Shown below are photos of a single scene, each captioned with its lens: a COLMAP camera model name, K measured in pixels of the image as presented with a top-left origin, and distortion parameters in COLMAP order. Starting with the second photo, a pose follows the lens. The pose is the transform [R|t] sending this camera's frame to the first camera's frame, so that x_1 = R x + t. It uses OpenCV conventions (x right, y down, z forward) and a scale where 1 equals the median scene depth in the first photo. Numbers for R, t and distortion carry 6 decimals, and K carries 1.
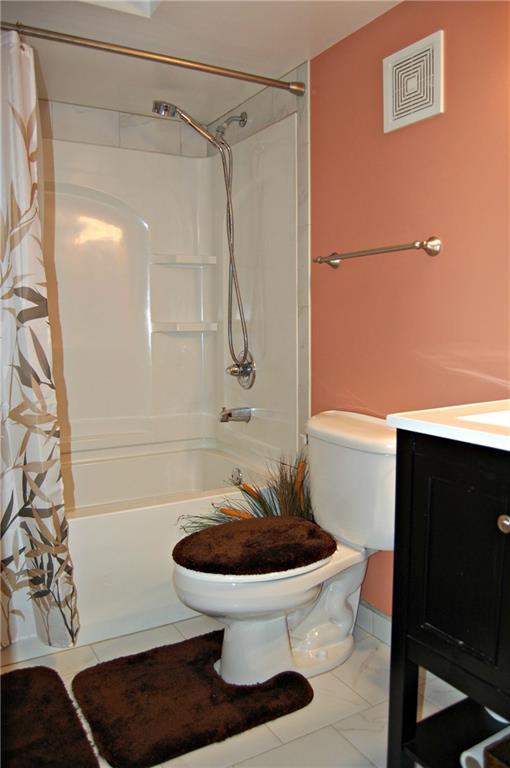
lens RADIAL K [[586.9, 0, 255.0], [0, 586.9, 384.0], [0, 0, 1]] dist [-0.067859, 0.002073]
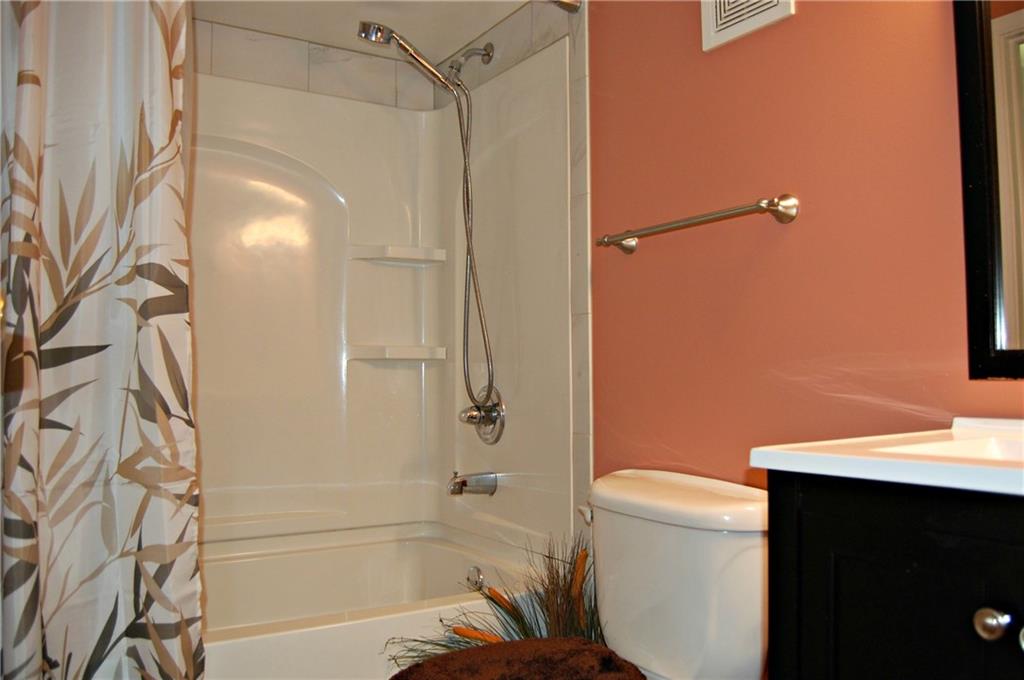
lens RADIAL K [[818.2, 0, 513.8], [0, 818.2, 355.6], [0, 0, 1]] dist [-0.069219, 0.005566]
pose [[0.999412, 0.005193, 0.033882, -0.025840], [-0.000728, 0.991452, -0.130468, 0.038820], [-0.034270, 0.130366, 0.990873, 0.099919]]
